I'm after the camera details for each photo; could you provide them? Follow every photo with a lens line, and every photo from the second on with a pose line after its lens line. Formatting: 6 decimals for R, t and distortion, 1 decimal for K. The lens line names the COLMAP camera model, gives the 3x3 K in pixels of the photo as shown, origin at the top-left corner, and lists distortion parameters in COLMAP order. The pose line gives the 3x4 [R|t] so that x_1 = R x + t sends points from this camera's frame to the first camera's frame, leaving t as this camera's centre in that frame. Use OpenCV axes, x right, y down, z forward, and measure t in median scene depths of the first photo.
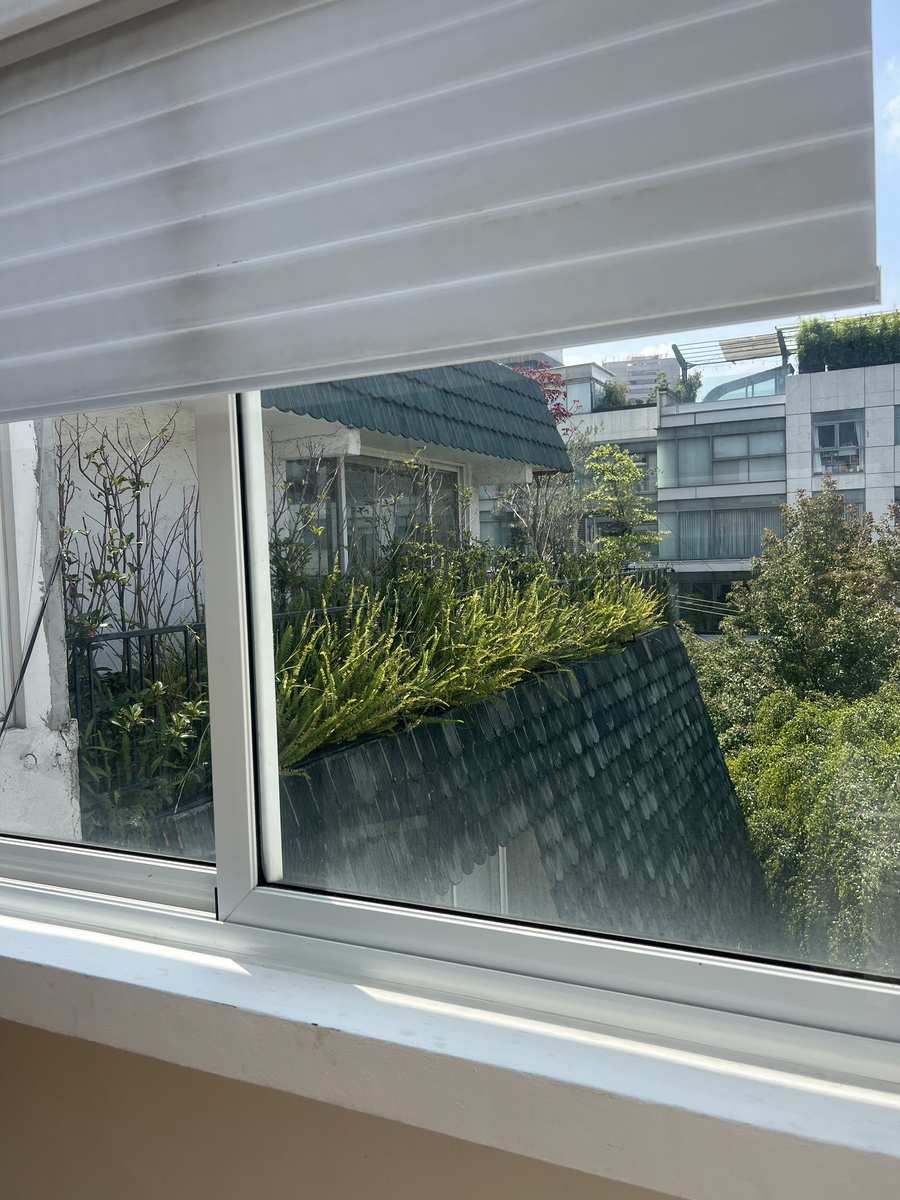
lens RADIAL K [[913.8, 0, 450.0], [0, 913.8, 600.0], [0, 0, 1]] dist [-0.000322, -0.006061]
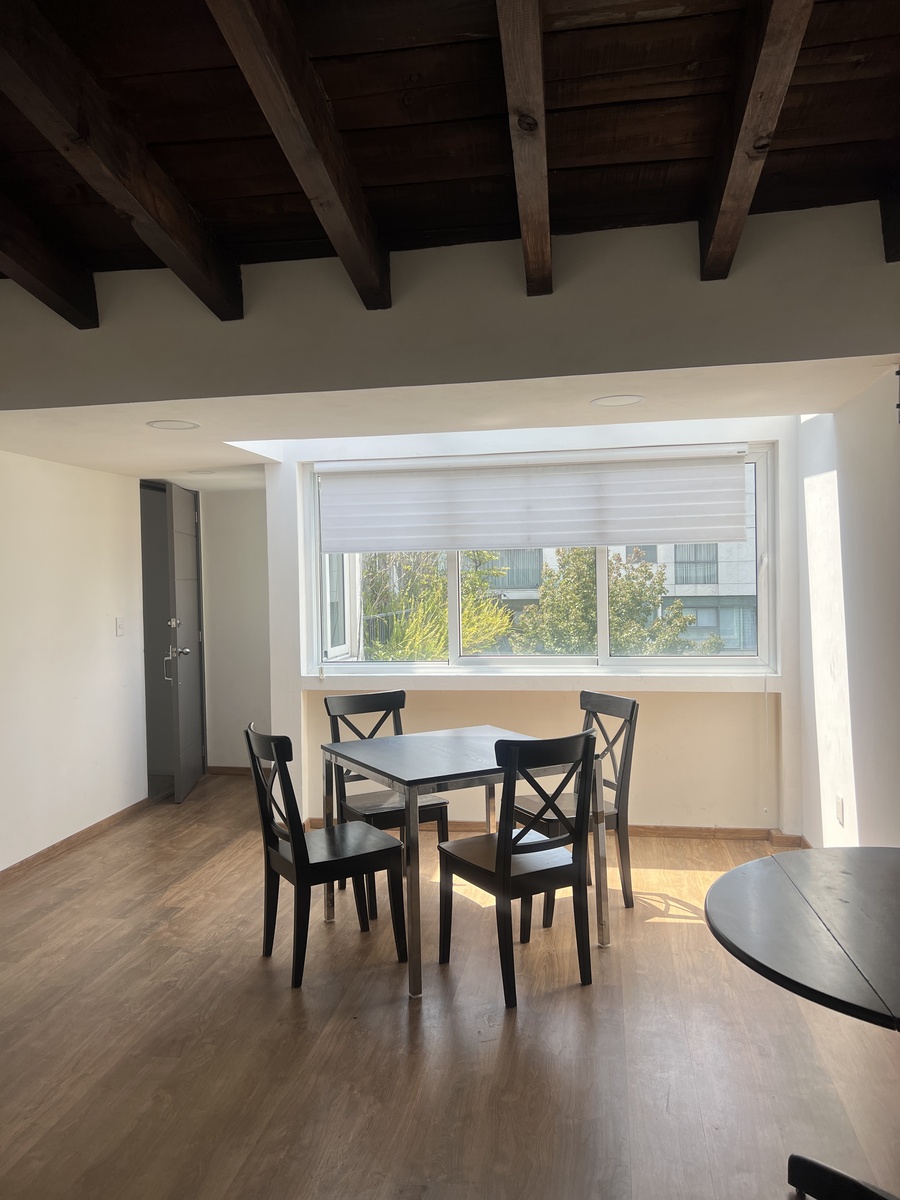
lens RADIAL K [[913.8, 0, 450.0], [0, 913.8, 600.0], [0, 0, 1]] dist [-0.000322, -0.006061]
pose [[0.960899, 0.007899, 0.276785, -0.151127], [0.000874, 0.999502, -0.031557, 0.012424], [-0.276897, 0.030565, 0.960413, -0.209527]]
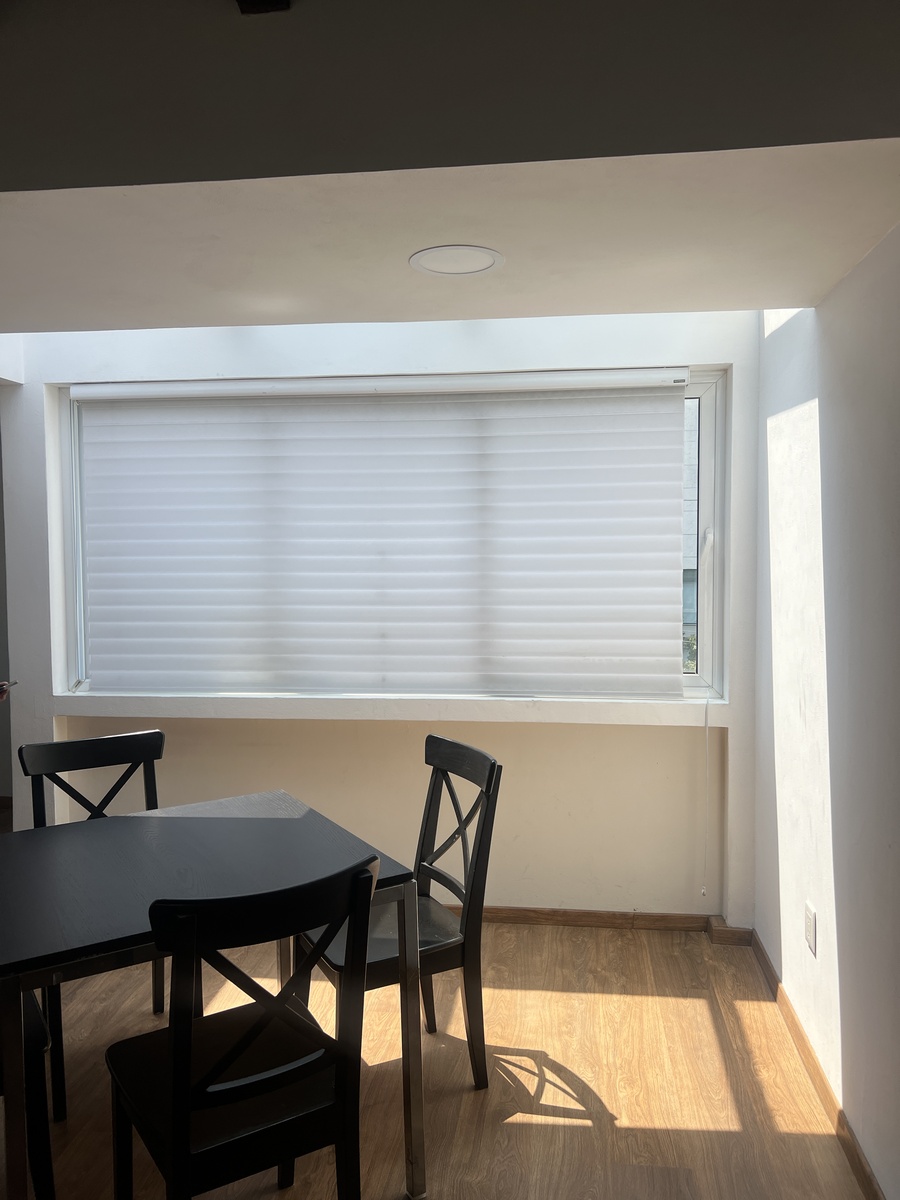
lens RADIAL K [[898.2, 0, 476.6], [0, 898.2, 593.4], [0, 0, 1]] dist [0.000554, -0.004512]
pose [[0.942715, 0.007628, 0.333513, -0.089100], [-0.009082, 0.999955, 0.002803, 0.002865], [-0.333476, -0.005671, 0.942741, -0.128477]]
